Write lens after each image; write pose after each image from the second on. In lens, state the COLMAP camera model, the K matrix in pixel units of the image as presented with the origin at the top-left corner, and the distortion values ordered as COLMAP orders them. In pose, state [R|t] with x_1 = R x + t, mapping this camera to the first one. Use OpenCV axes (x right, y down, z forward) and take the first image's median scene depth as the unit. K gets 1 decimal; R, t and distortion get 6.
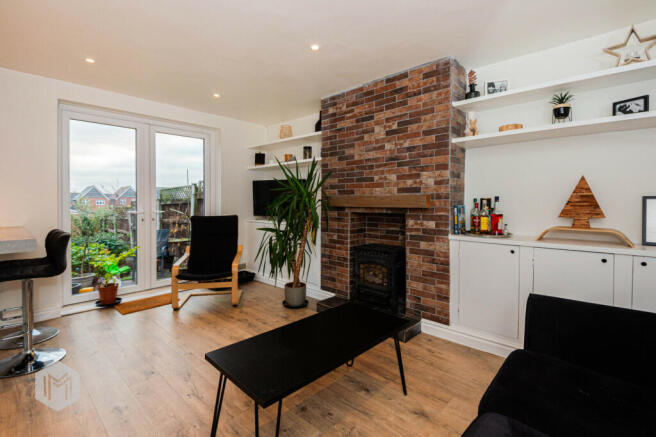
lens RADIAL K [[314.0, 0, 327.1], [0, 314.0, 217.2], [0, 0, 1]] dist [-0.005932, -0.001486]
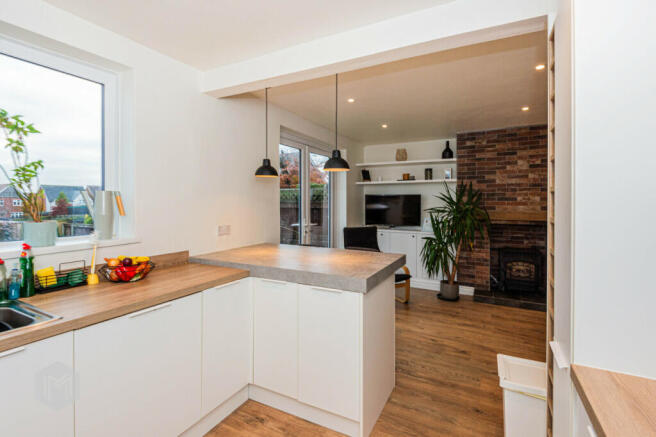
lens RADIAL K [[314.0, 0, 329.8], [0, 314.0, 215.1], [0, 0, 1]] dist [-0.005932, -0.001486]
pose [[0.970021, -0.007859, 0.242895, -0.909409], [0.011016, 0.999872, -0.011641, -0.043656], [-0.242773, 0.013968, 0.969983, -0.100321]]
